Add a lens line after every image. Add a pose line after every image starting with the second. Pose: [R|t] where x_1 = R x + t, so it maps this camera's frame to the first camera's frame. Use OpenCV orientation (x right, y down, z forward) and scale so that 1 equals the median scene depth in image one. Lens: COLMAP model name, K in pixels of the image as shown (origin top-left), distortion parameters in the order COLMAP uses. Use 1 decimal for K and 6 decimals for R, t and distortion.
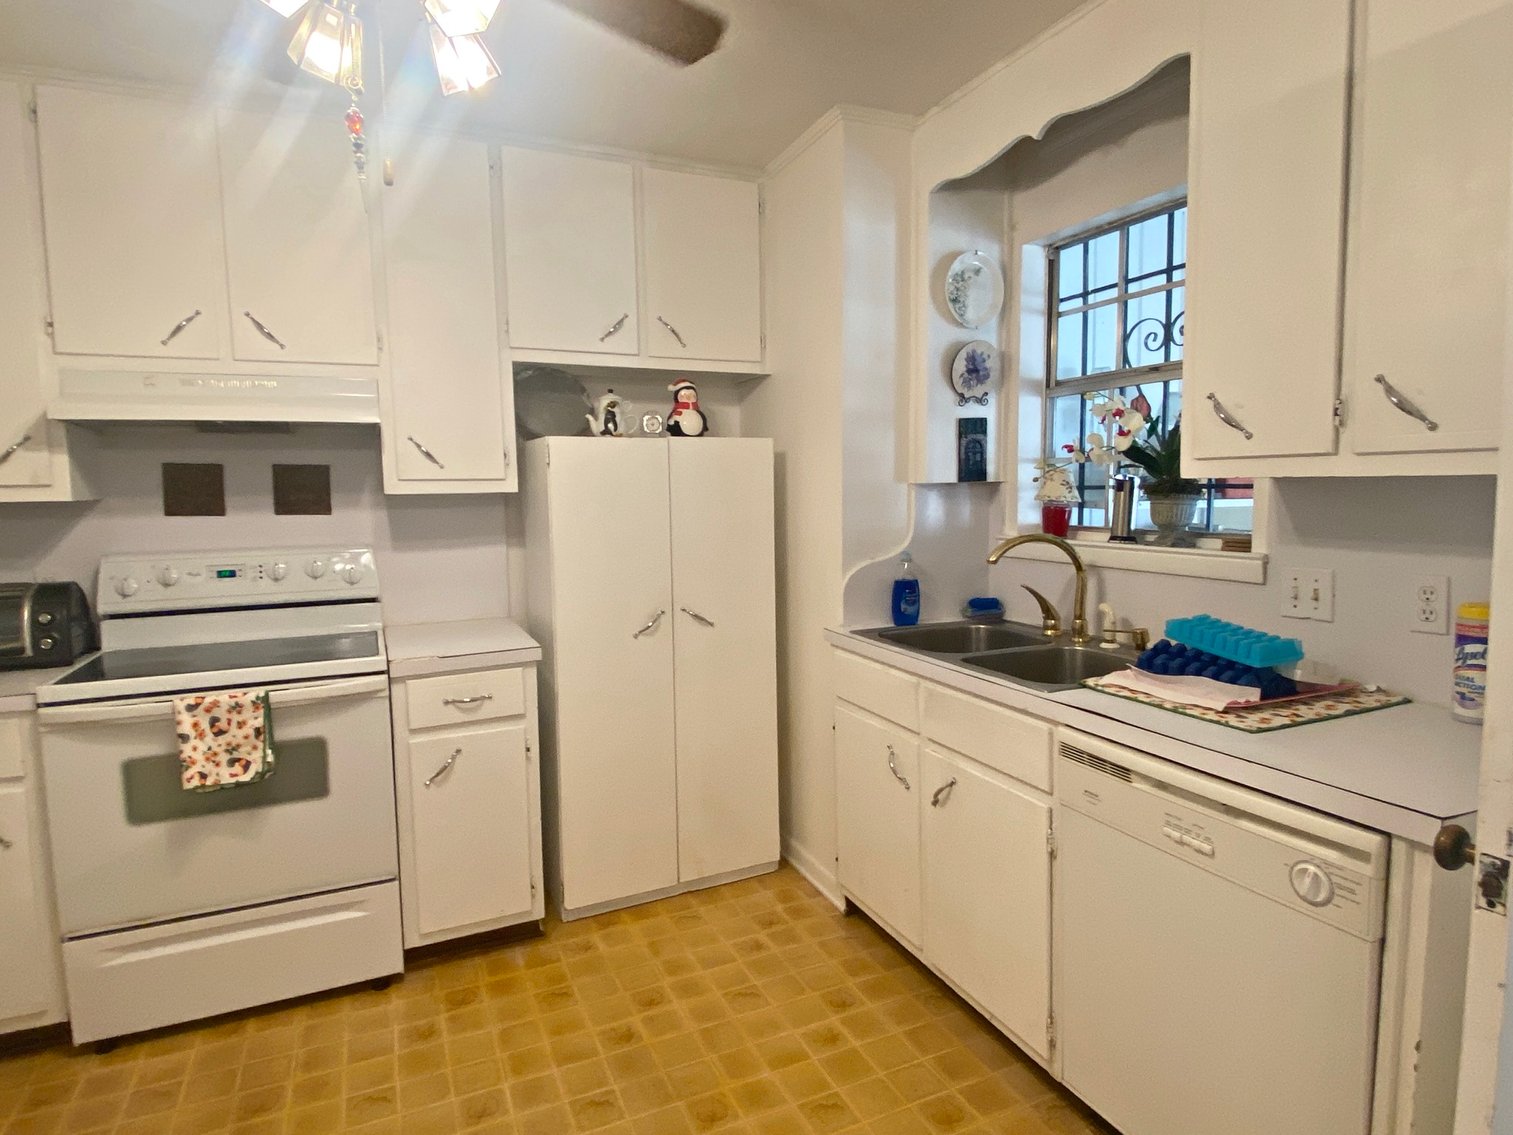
lens RADIAL K [[846.4, 0, 768.0], [0, 846.4, 564.3], [0, 0, 1]] dist [0.008796, -0.000142]
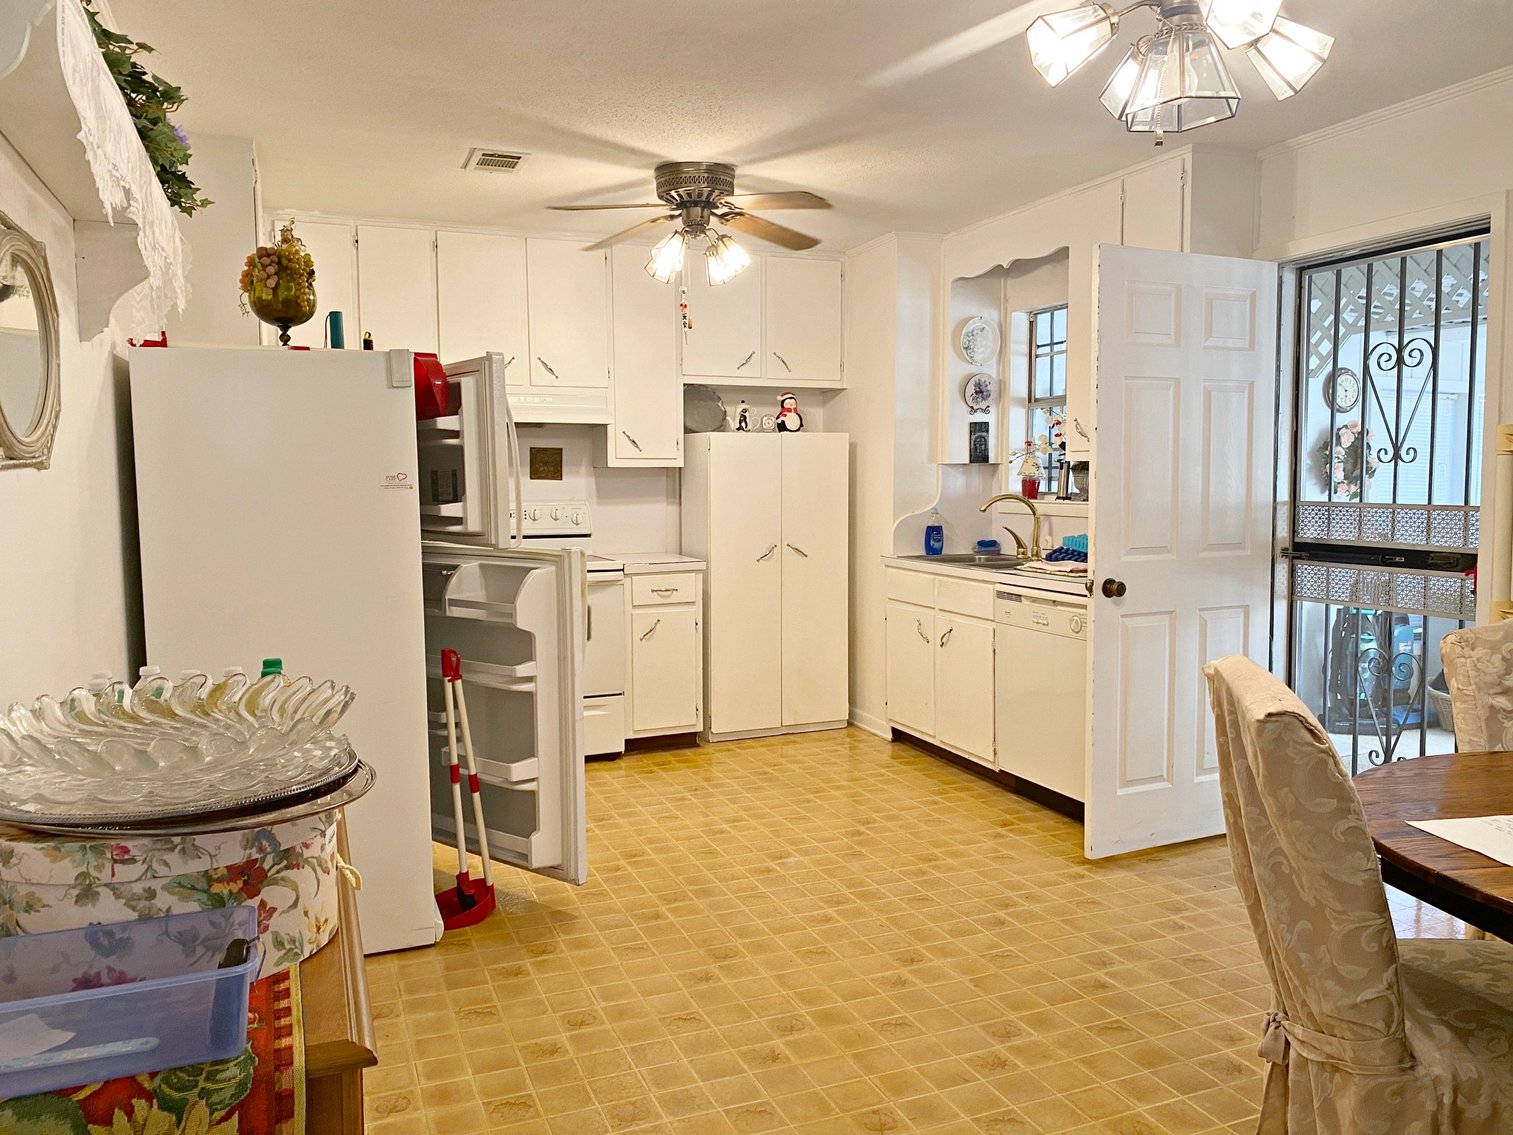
lens RADIAL K [[1153.3, 0, 748.5], [0, 1153.3, 570.0], [0, 0, 1]] dist [0.052237, -0.055199]
pose [[0.998458, 0.016355, -0.053049, -0.063501], [-0.016883, 0.999812, -0.009522, 0.125470], [0.052883, 0.010402, 0.998547, -1.135702]]
